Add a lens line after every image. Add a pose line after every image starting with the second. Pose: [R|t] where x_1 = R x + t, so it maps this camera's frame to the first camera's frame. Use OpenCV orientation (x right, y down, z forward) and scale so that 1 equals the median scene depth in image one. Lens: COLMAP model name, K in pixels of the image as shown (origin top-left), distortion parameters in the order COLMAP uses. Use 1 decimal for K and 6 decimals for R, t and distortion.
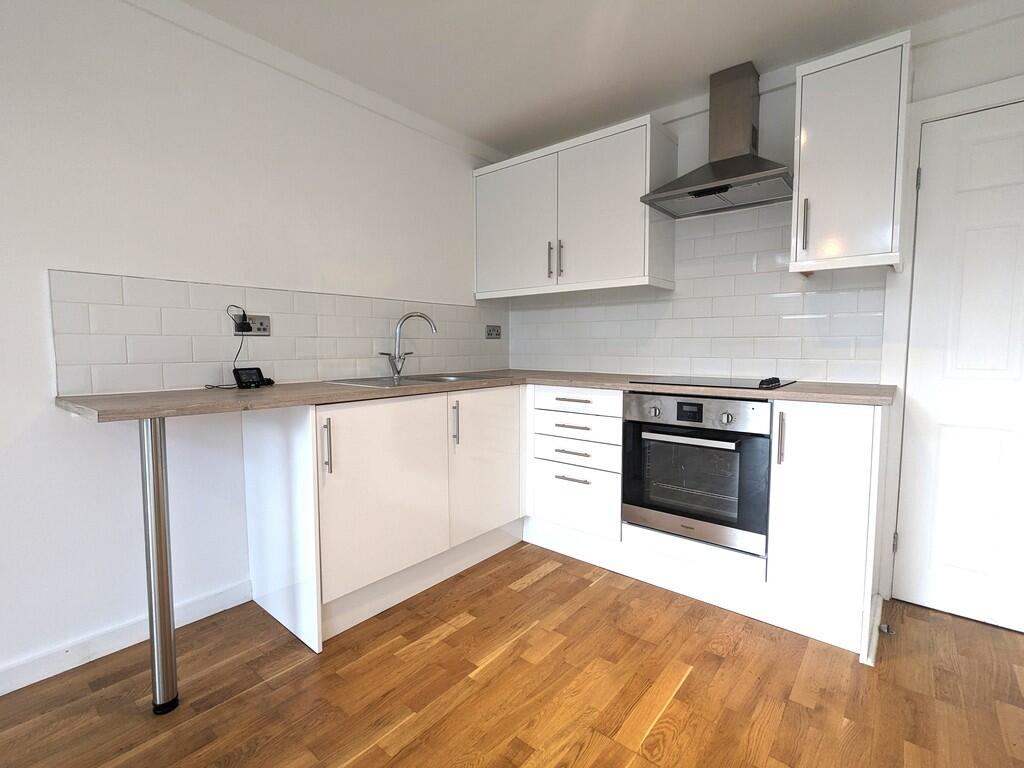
lens RADIAL K [[488.3, 0, 513.4], [0, 488.3, 383.2], [0, 0, 1]] dist [-0.006852, -0.000481]
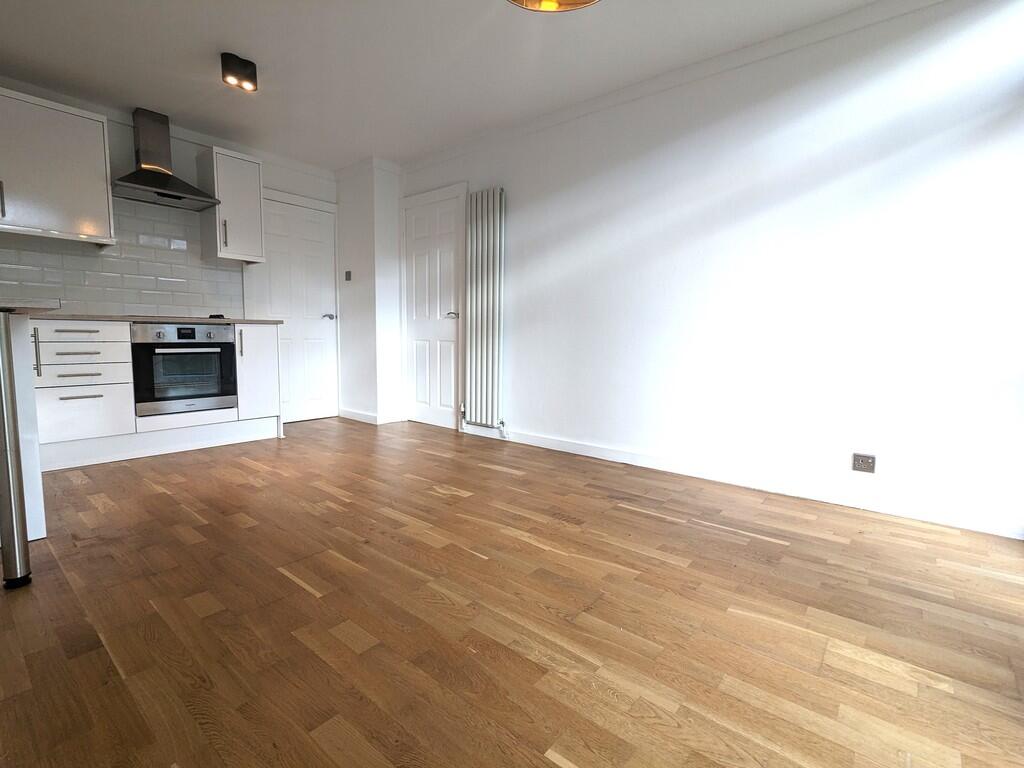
lens RADIAL K [[488.3, 0, 513.7], [0, 488.3, 382.2], [0, 0, 1]] dist [-0.006852, -0.000481]
pose [[0.010420, -0.101302, 0.994801, -1.256800], [0.059418, 0.993160, 0.100513, 0.120919], [-0.998179, 0.058062, 0.016368, -0.117944]]
